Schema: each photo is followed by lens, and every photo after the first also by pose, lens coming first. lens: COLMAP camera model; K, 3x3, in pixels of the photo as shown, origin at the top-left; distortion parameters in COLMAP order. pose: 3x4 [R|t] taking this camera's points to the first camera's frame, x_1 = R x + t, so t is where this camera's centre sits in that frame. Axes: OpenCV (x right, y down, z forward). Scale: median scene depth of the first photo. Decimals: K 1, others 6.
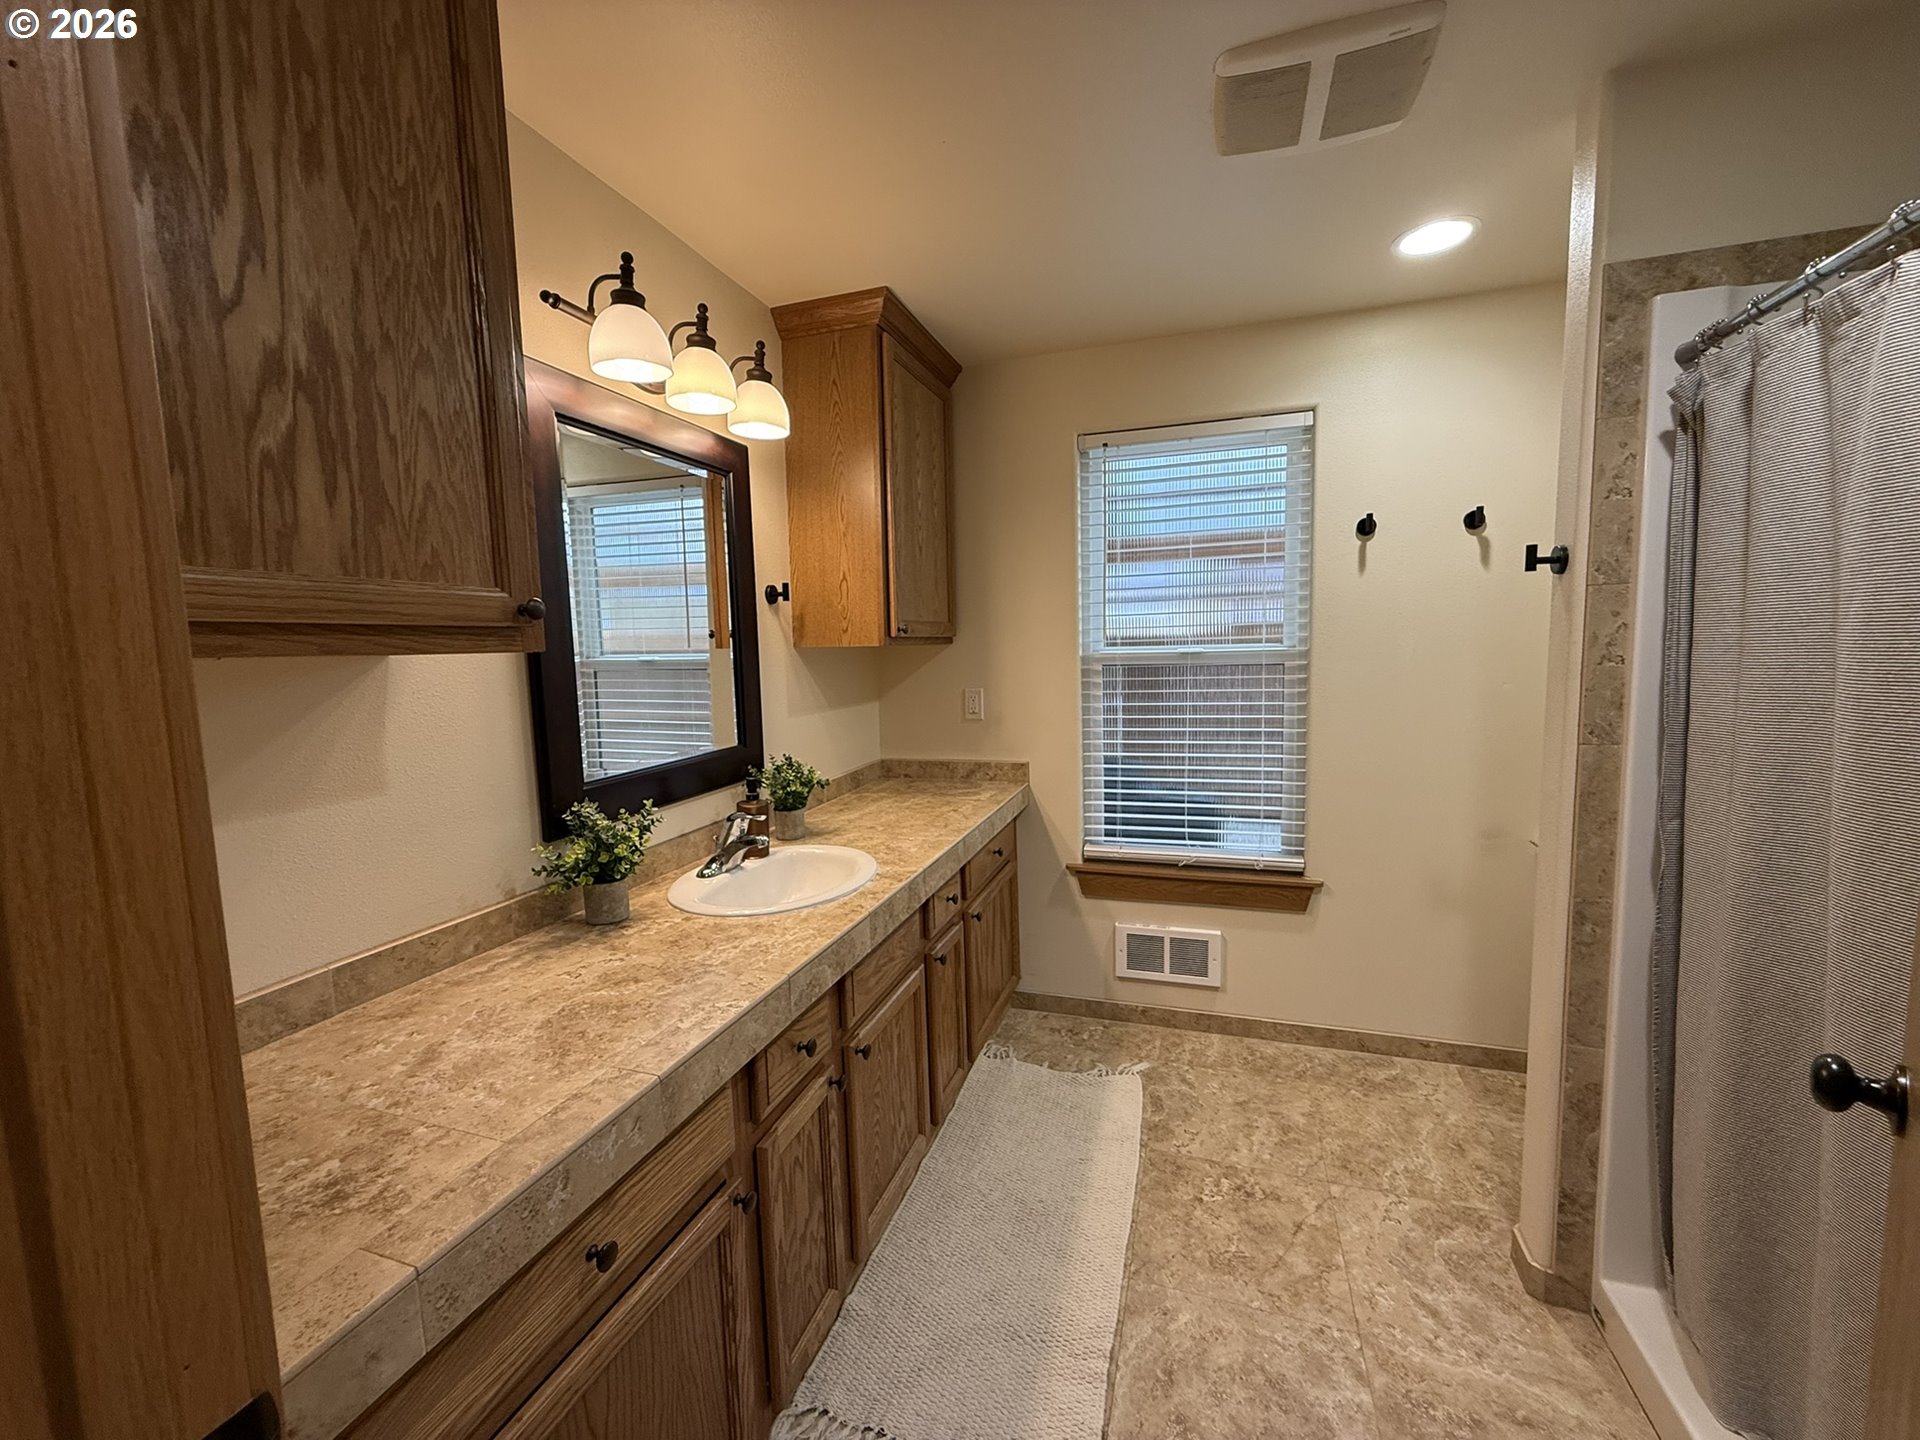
lens RADIAL K [[761.6, 0, 960.0], [0, 761.6, 720.0], [0, 0, 1]] dist [-0.000002, -0.000032]
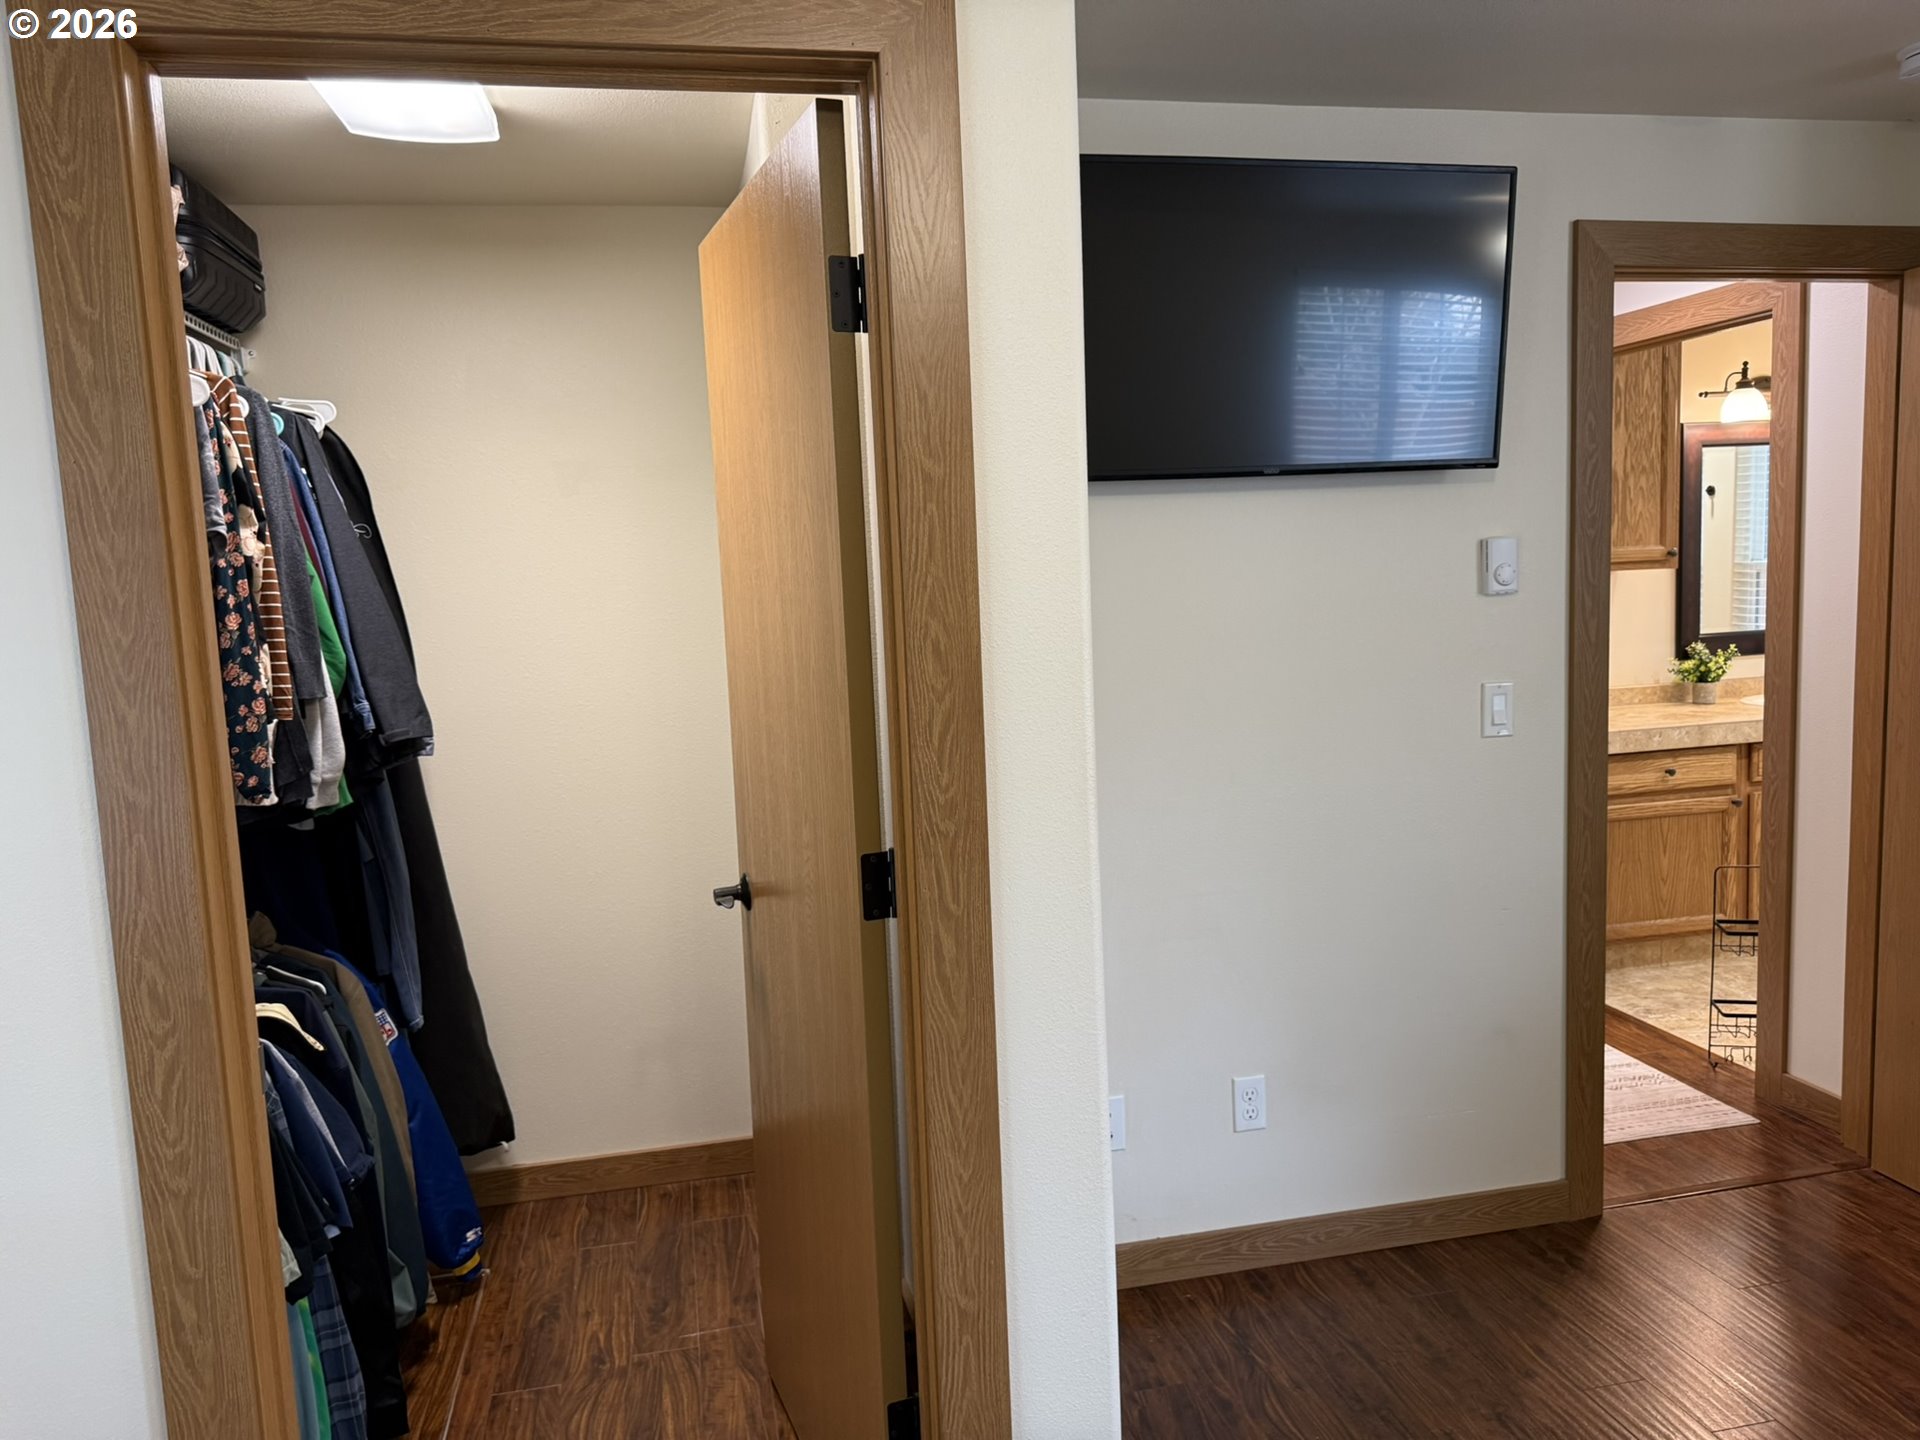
lens RADIAL K [[1346.7, 0, 955.4], [0, 1346.7, 710.8], [0, 0, 1]] dist [0.081448, -0.121521]
pose [[0.498746, 0.092413, -0.861807, 1.678431], [-0.058380, 0.995624, 0.072976, 0.143643], [0.864780, 0.013916, 0.501959, -2.538286]]
